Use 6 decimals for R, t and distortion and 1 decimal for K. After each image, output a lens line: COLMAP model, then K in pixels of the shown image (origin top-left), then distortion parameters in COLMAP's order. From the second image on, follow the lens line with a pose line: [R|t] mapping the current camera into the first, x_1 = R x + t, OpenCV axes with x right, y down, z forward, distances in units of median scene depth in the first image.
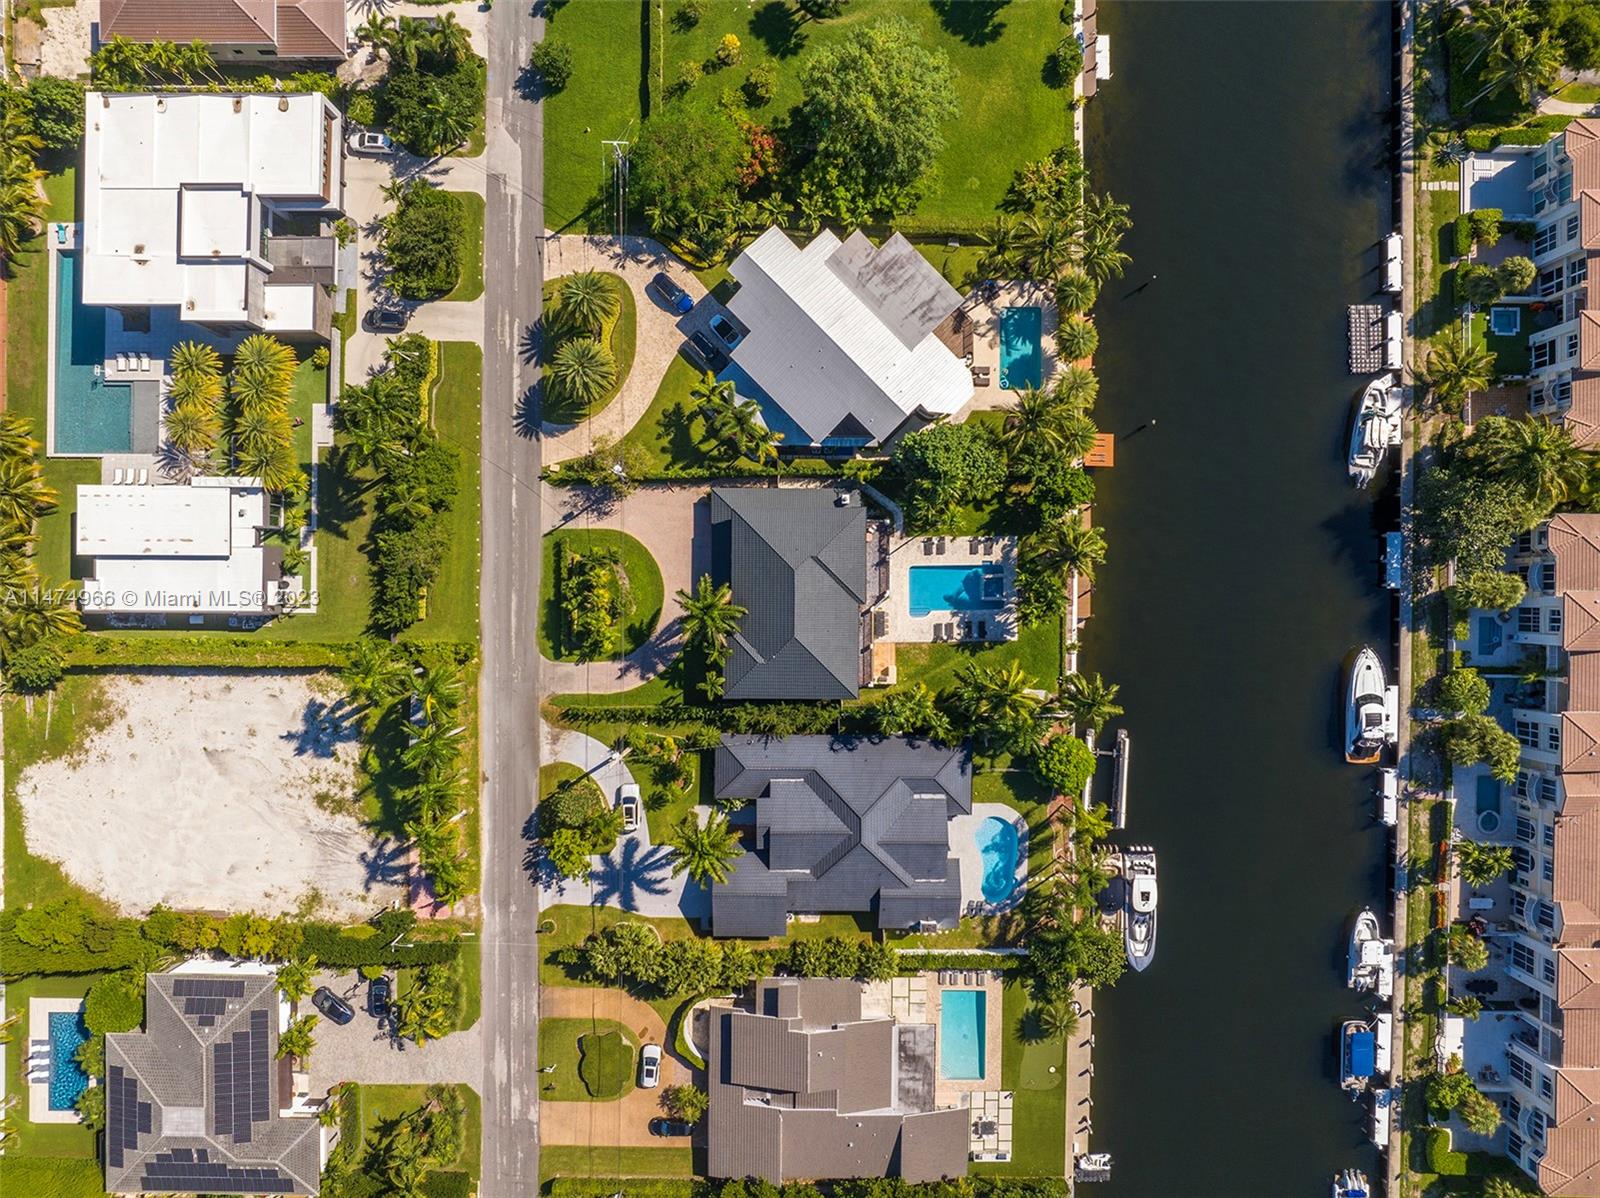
lens RADIAL K [[1123.9, 0, 800.0], [0, 1123.9, 599.0], [0, 0, 1]] dist [-0.038875, 0.000079]
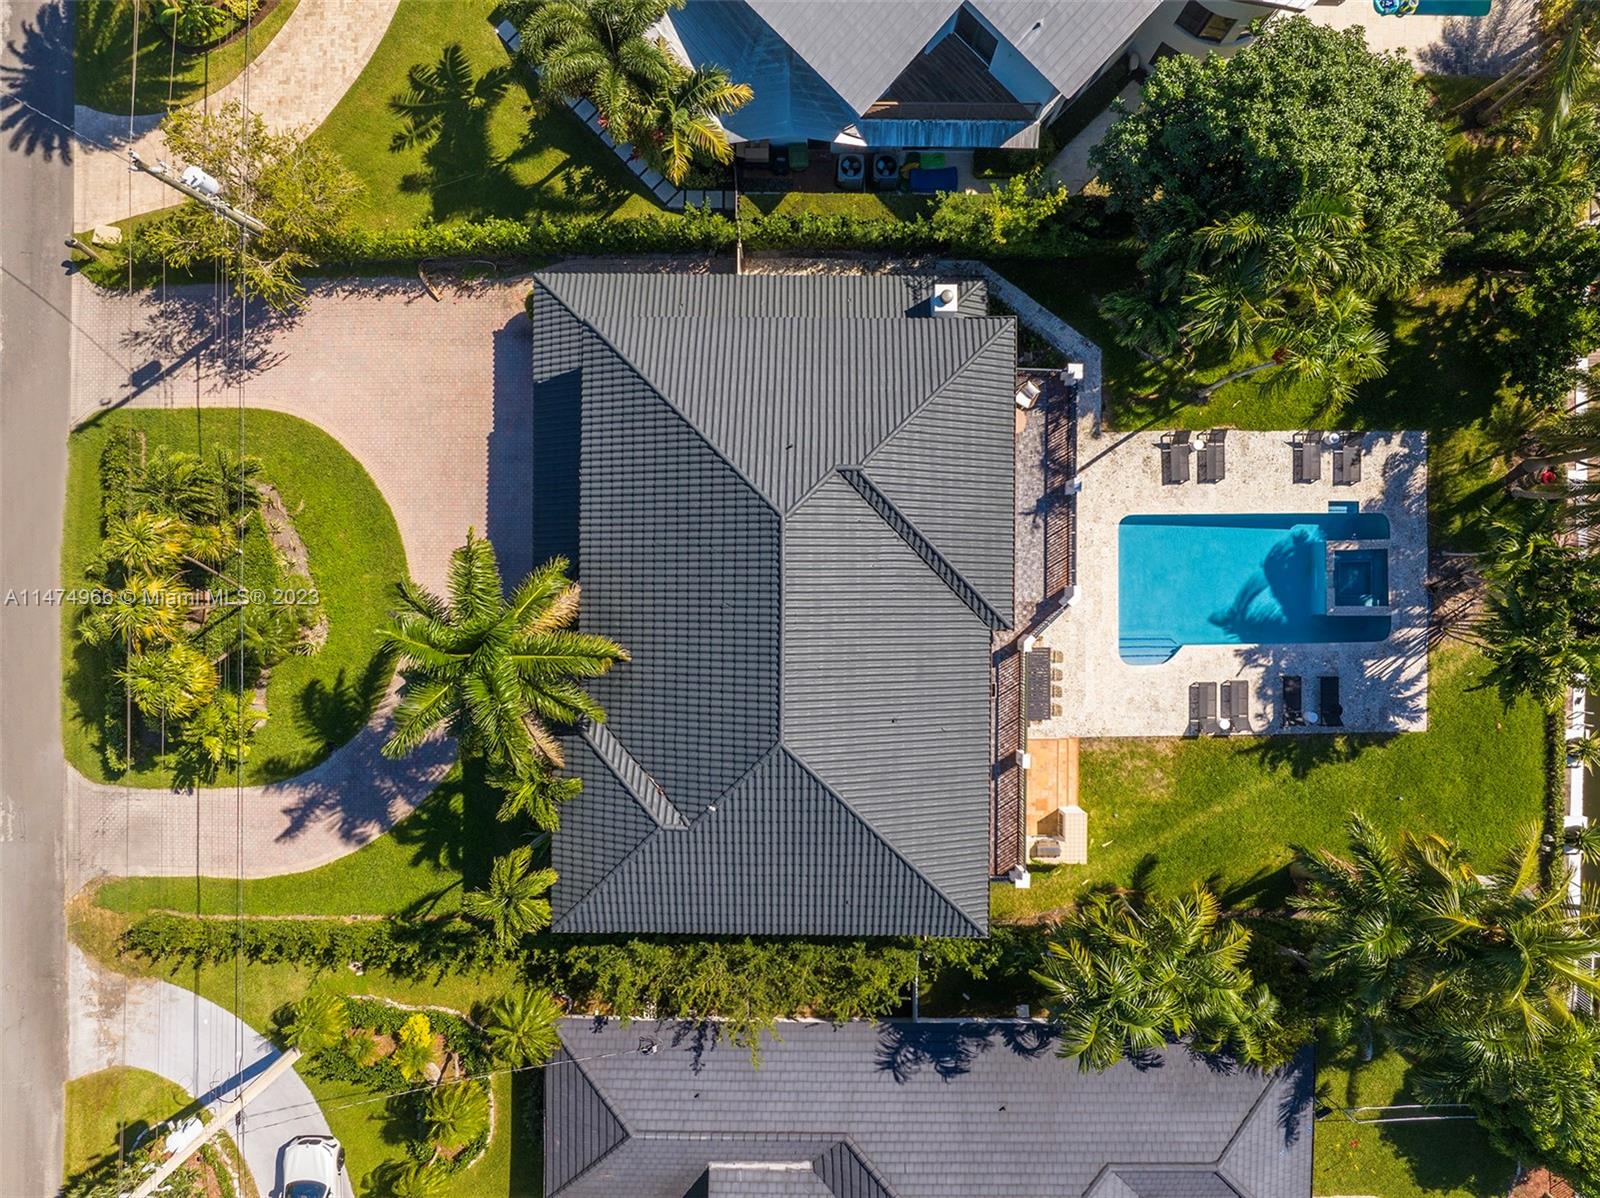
lens RADIAL K [[1123.9, 0, 800.0], [0, 1123.9, 599.0], [0, 0, 1]] dist [-0.038875, 0.000079]
pose [[0.999986, 0.002844, -0.004542, 0.000996], [-0.002824, 0.999986, 0.004406, -0.005051], [0.004554, -0.004393, 0.999980, 0.656905]]
